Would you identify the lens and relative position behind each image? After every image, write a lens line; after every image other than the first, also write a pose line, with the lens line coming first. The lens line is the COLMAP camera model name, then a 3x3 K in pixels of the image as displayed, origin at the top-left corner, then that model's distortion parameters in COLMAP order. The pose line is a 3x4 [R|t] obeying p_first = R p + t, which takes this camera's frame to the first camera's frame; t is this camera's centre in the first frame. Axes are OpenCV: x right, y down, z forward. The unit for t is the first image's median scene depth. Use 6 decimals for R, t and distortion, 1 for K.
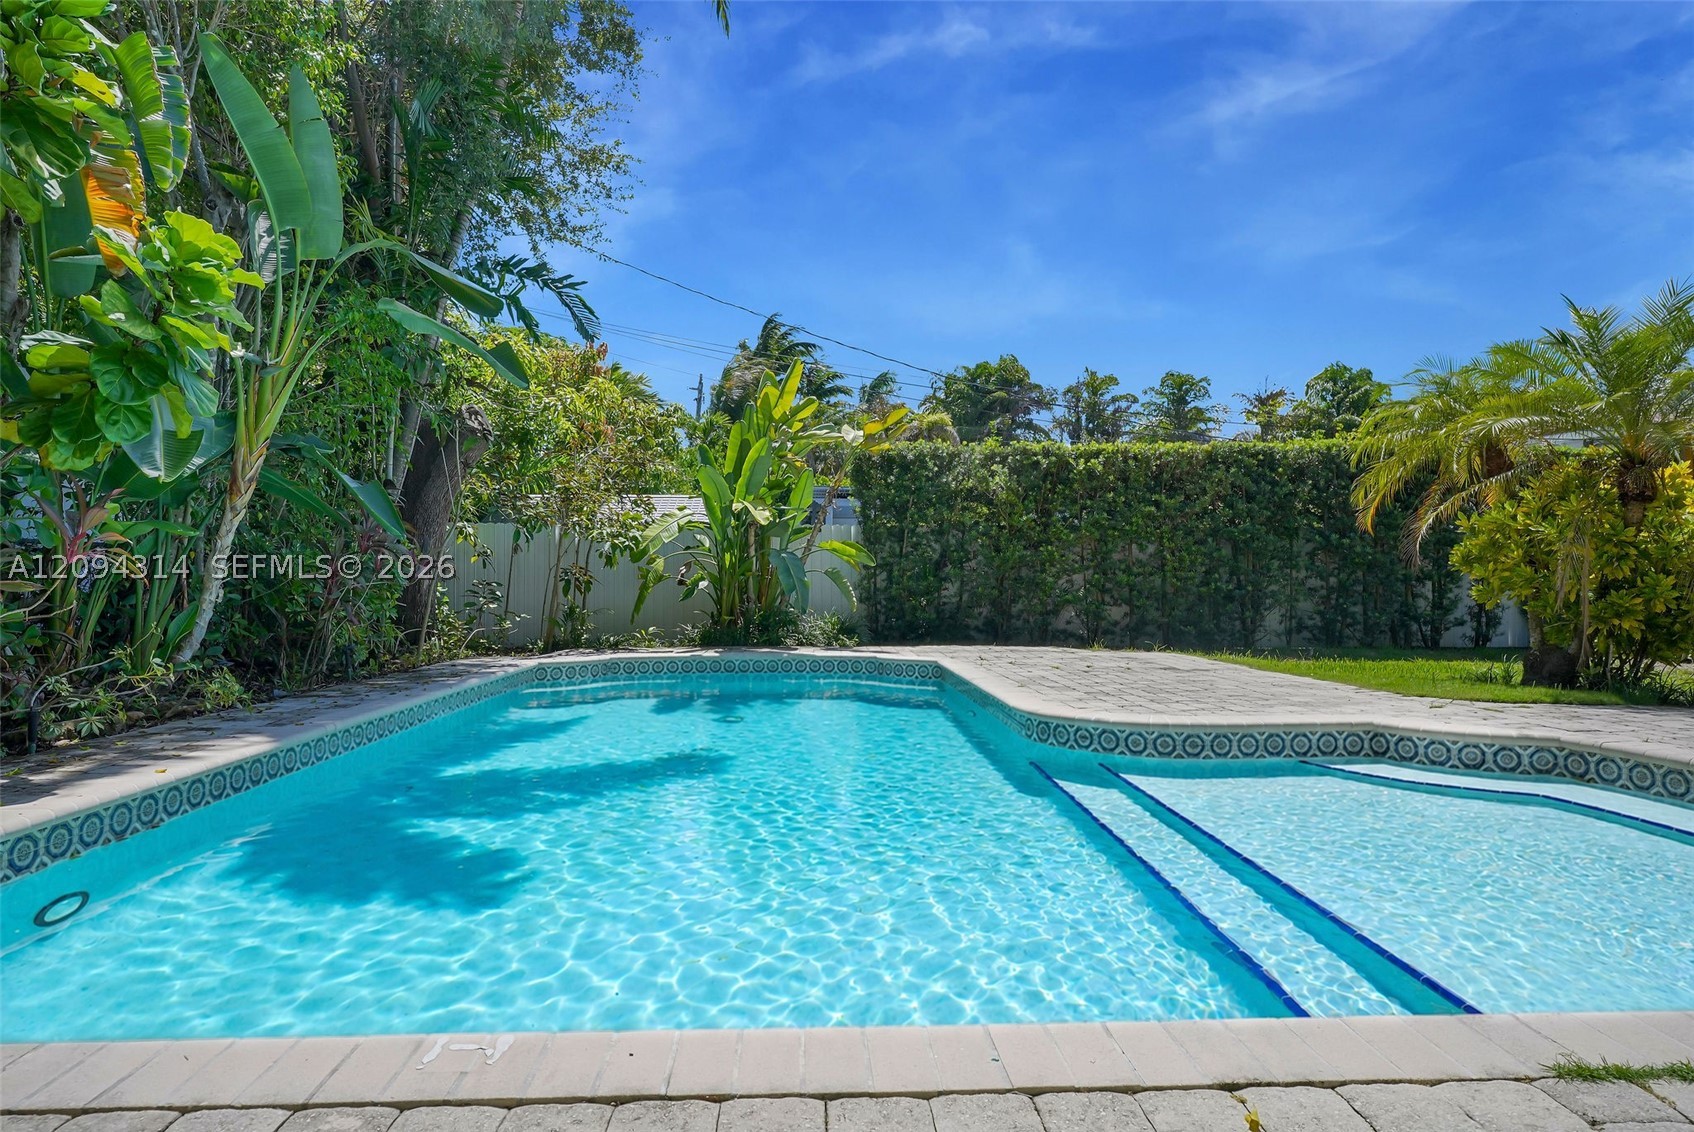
lens RADIAL K [[968.7, 0, 840.9], [0, 968.7, 569.8], [0, 0, 1]] dist [0.007204, 0.000427]
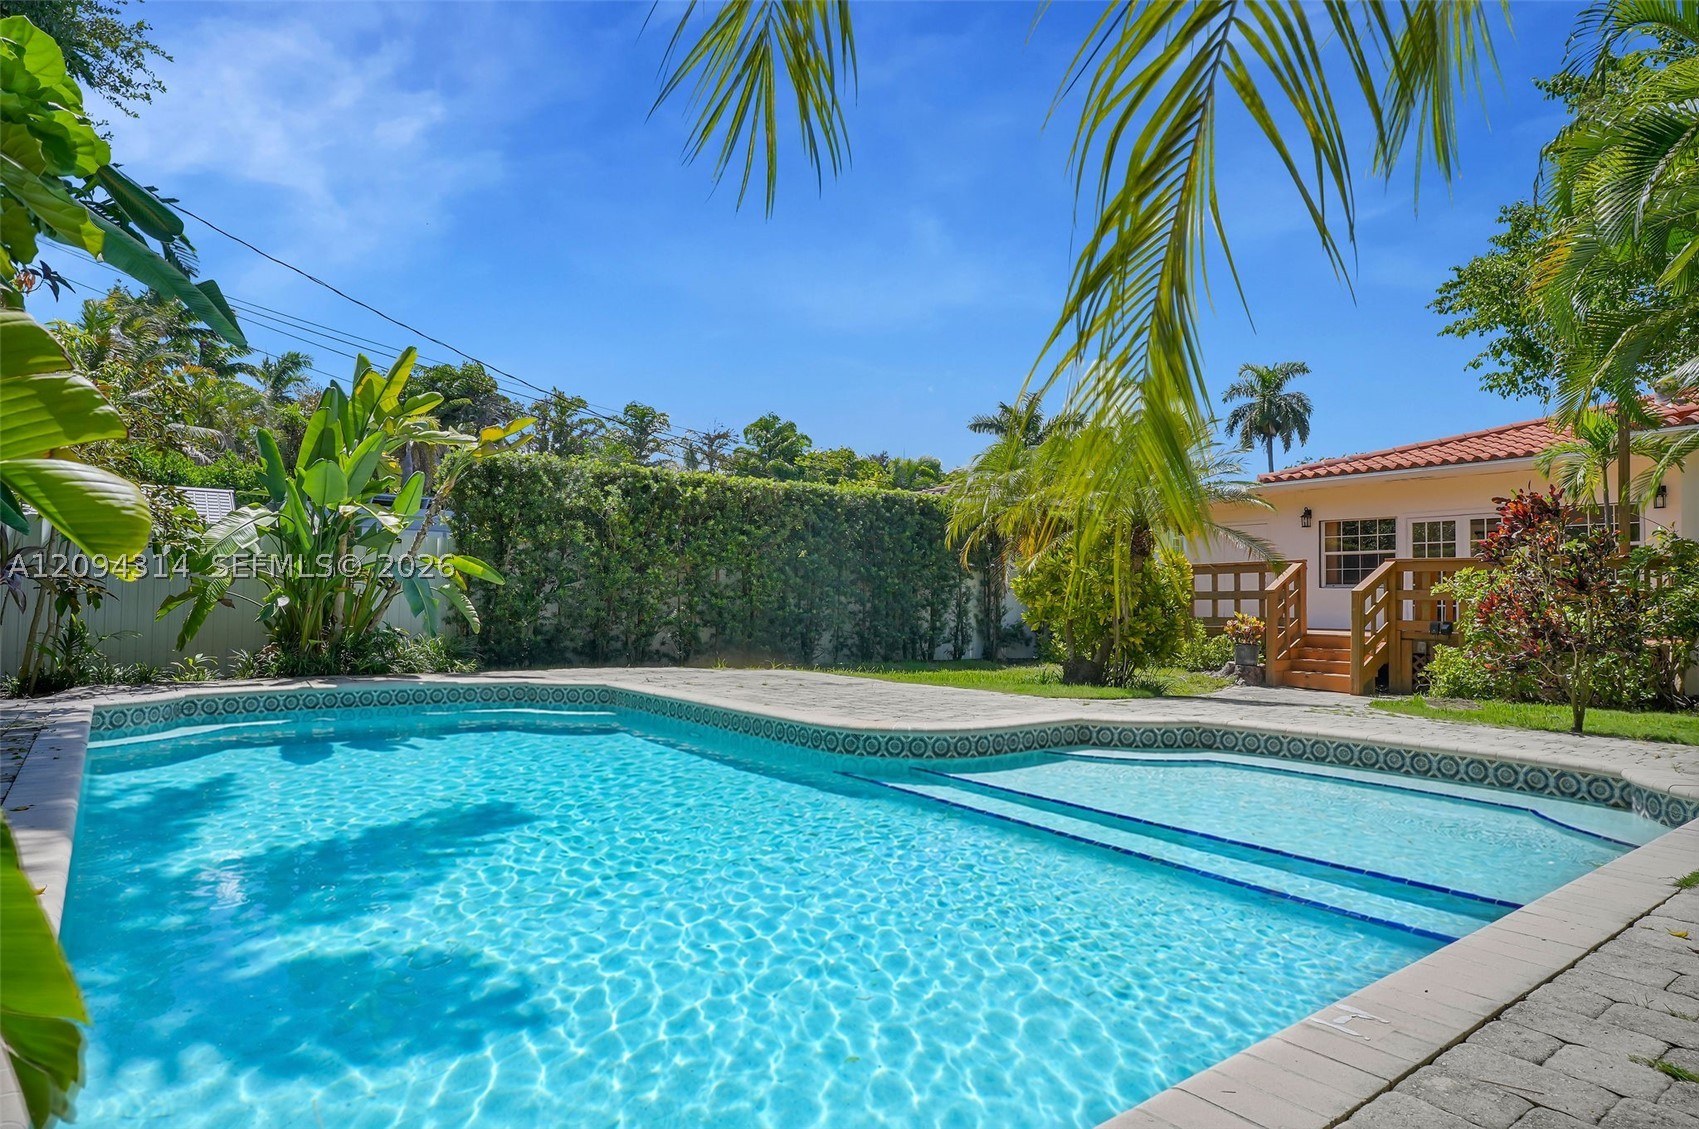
lens RADIAL K [[971.6, 0, 836.5], [0, 971.6, 566.9], [0, 0, 1]] dist [0.007204, 0.000427]
pose [[0.813255, 0.035785, 0.580806, -0.223358], [-0.022447, 0.999294, -0.030140, 0.000193], [-0.581474, 0.011474, 0.813484, 0.055620]]
